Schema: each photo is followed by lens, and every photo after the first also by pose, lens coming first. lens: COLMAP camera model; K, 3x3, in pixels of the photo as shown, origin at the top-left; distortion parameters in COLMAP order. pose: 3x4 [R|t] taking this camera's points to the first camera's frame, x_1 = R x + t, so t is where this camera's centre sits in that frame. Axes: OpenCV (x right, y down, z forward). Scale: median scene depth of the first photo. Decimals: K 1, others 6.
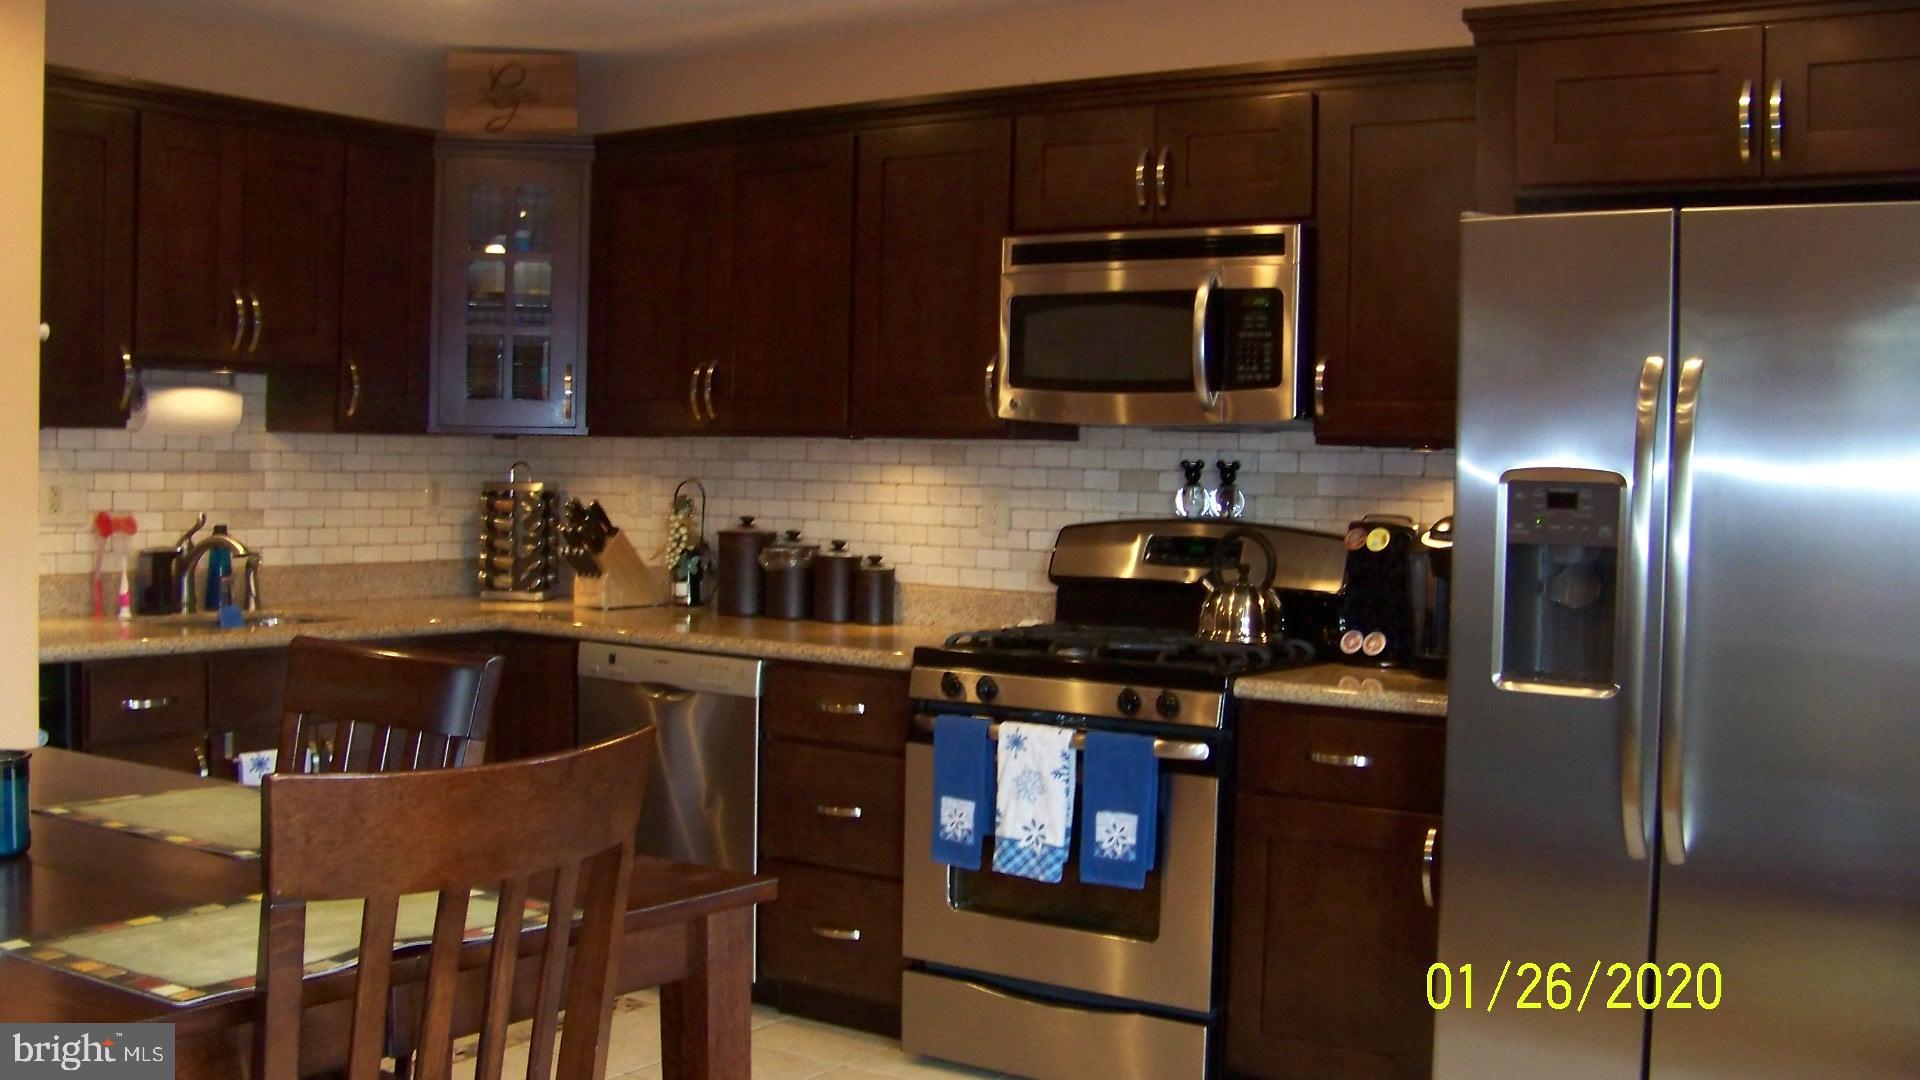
lens RADIAL K [[2049.3, 0, 960.0], [0, 2049.3, 540.0], [0, 0, 1]] dist [-0.243779, 0.015575]
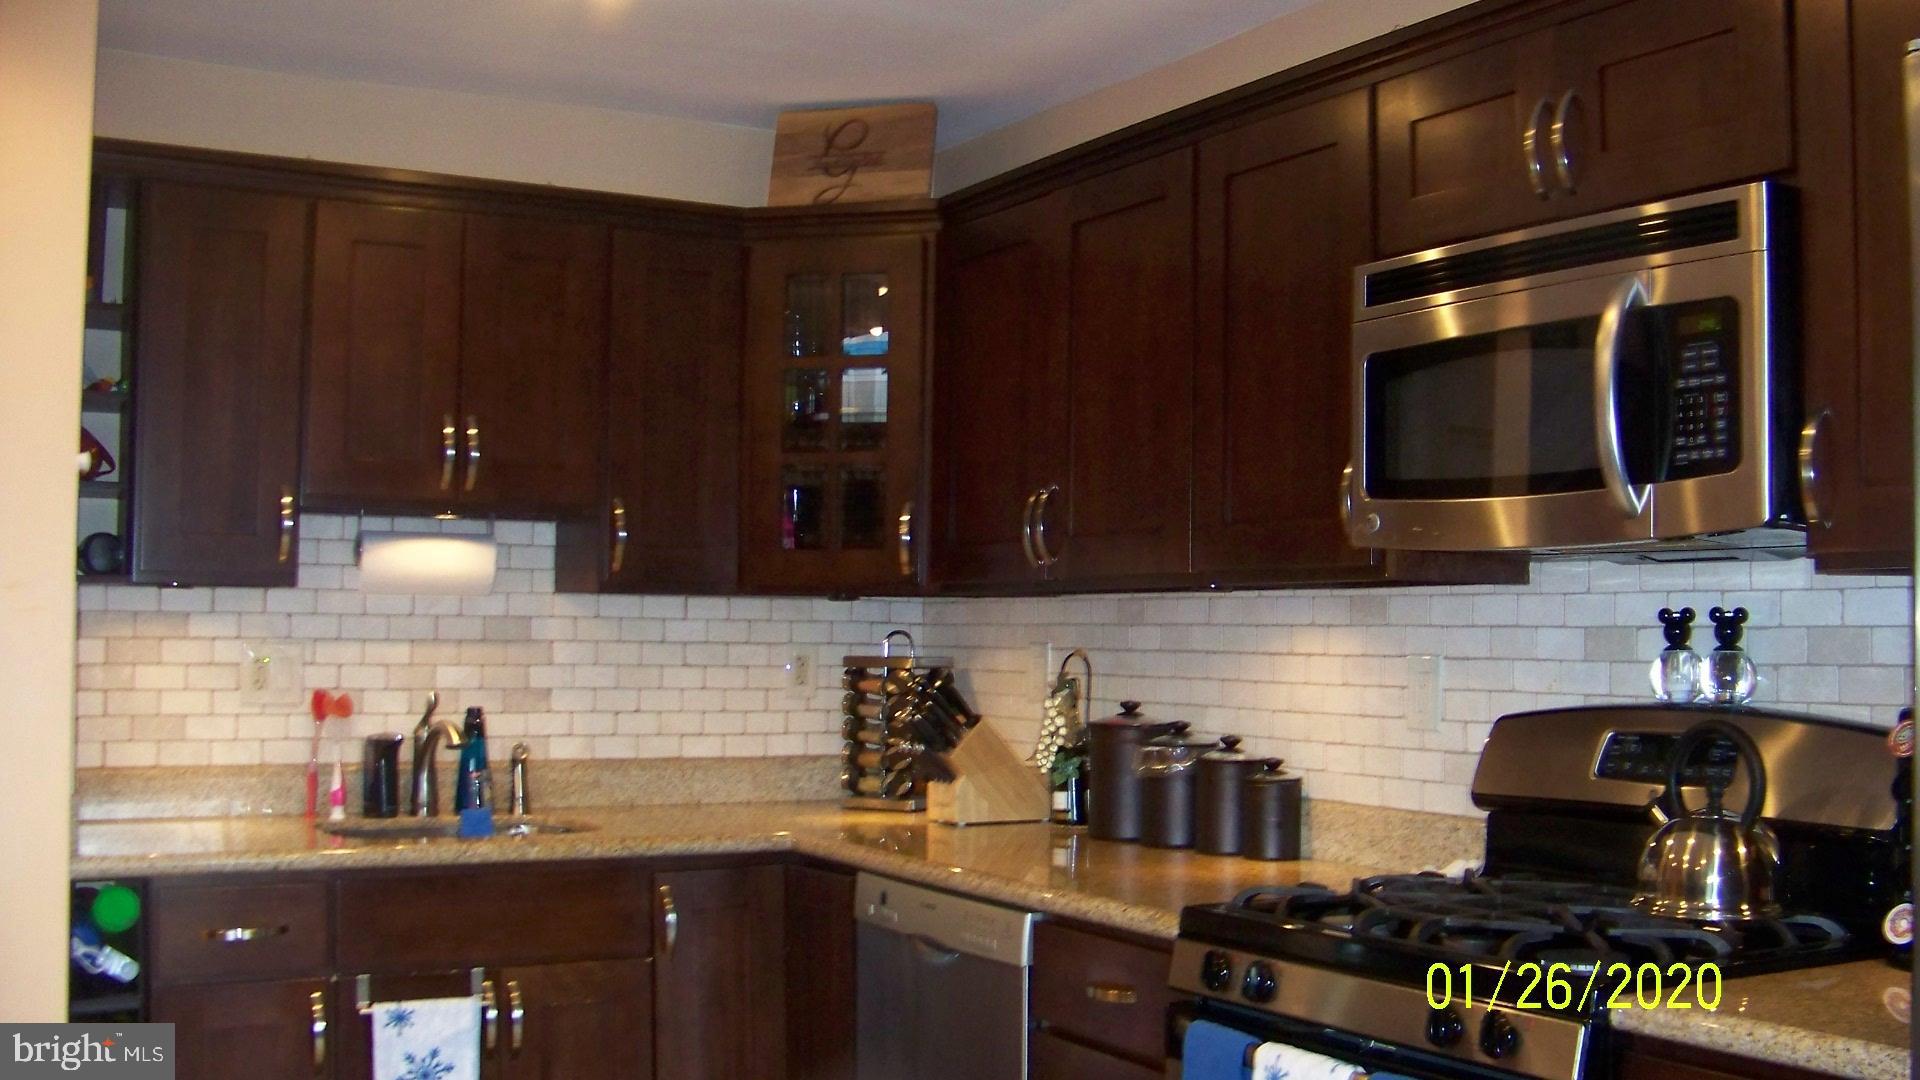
lens RADIAL K [[2058.7, 0, 960.0], [0, 2058.7, 540.0], [0, 0, 1]] dist [-0.169577, 0.032663]
pose [[0.901289, -0.030770, -0.432123, 0.168941], [-0.008184, 0.996087, -0.087997, -0.004337], [0.433140, 0.082847, 0.897511, 0.342277]]
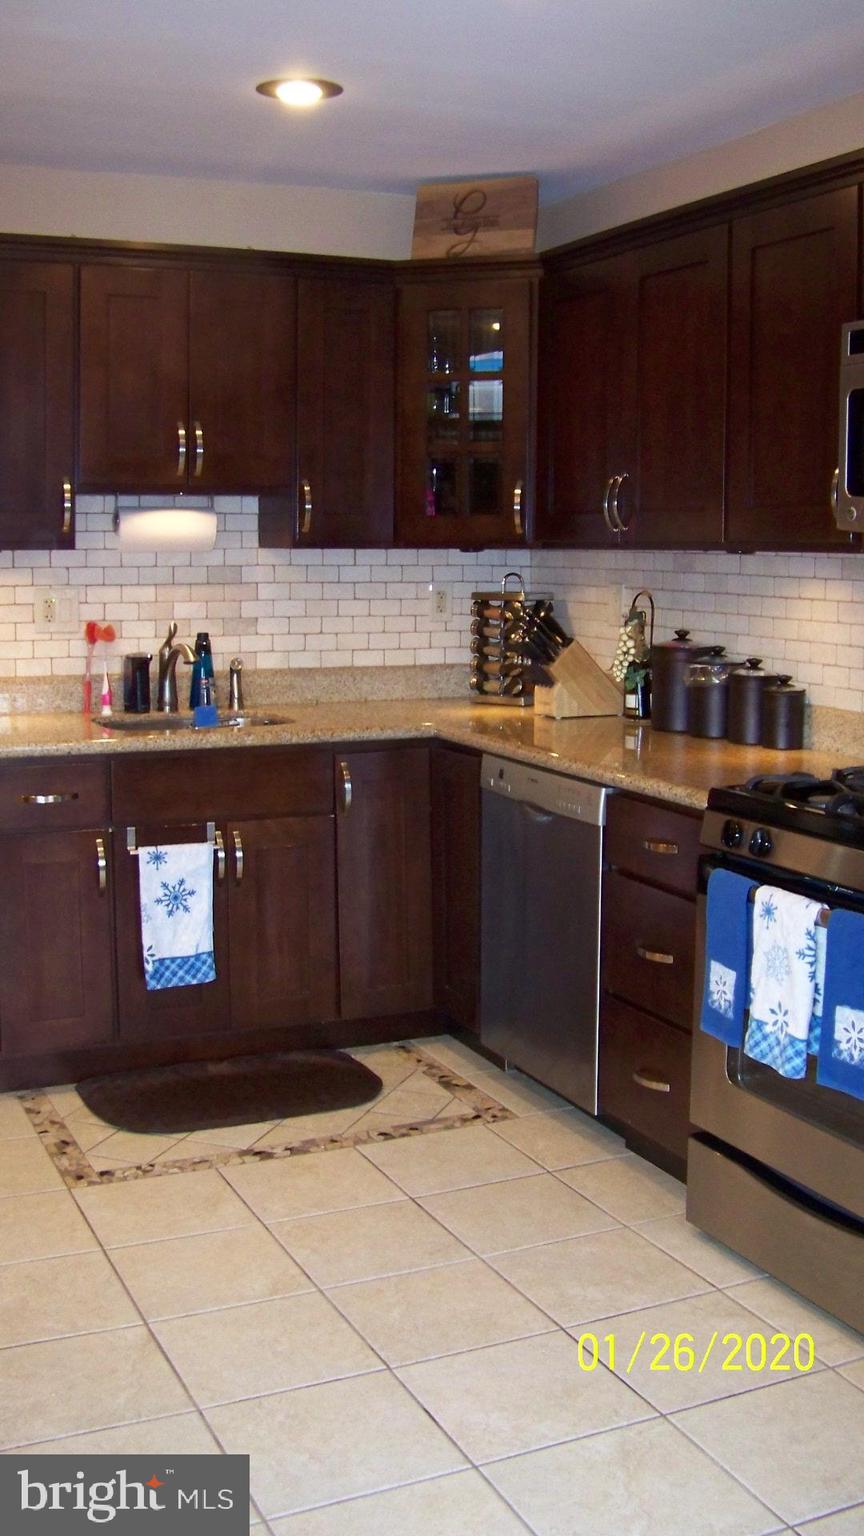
lens RADIAL K [[1639.5, 0, 358.2], [0, 1639.5, 709.4], [0, 0, 1]] dist [-0.243779, 0.015575]
pose [[0.839086, 0.037909, -0.542677, 0.202940], [-0.005776, 0.998134, 0.060794, -0.021398], [0.543969, -0.047877, 0.837739, 0.283035]]
